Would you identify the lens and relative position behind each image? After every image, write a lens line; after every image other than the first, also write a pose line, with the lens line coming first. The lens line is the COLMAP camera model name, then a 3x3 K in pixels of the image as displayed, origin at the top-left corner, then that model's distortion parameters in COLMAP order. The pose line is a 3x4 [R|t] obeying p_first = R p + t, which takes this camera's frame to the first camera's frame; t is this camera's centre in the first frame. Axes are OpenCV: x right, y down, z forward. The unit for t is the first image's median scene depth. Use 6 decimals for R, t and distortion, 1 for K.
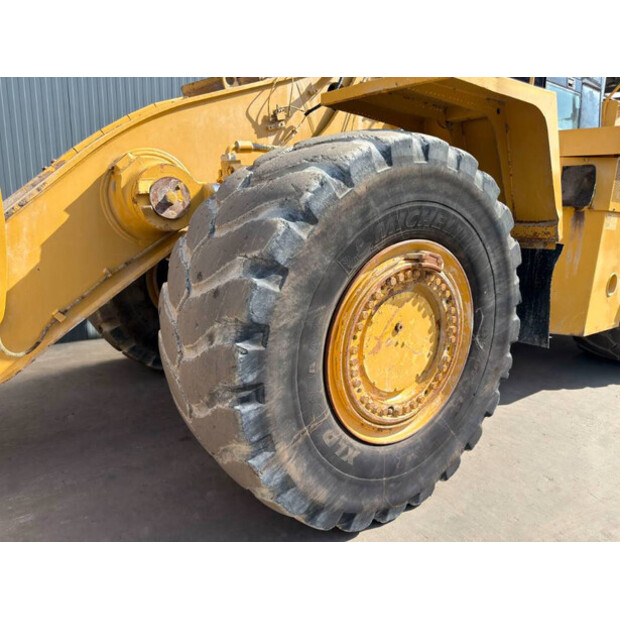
lens RADIAL K [[442.9, 0, 307.2], [0, 442.9, 308.7], [0, 0, 1]] dist [0.028288, -0.032041]
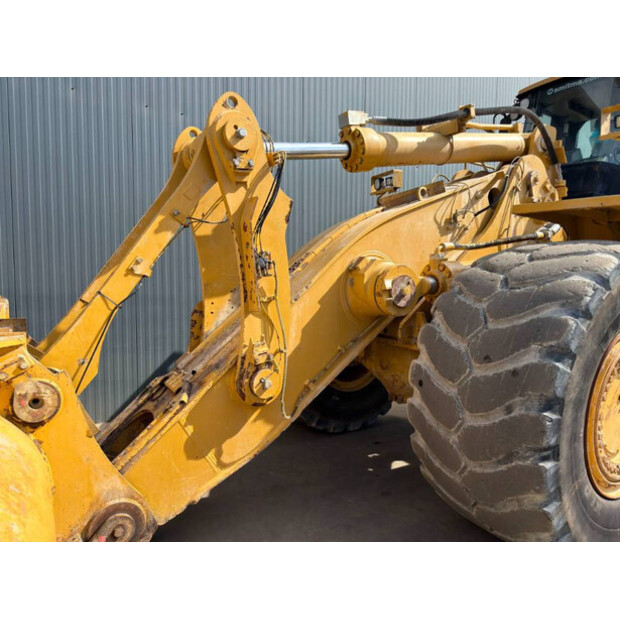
lens RADIAL K [[442.9, 0, 293.1], [0, 442.9, 311.2], [0, 0, 1]] dist [0.028288, -0.032041]
pose [[0.997960, -0.011692, -0.062756, -0.724172], [0.003966, 0.992542, -0.121843, -0.055659], [0.063712, 0.121345, 0.990564, -0.337078]]
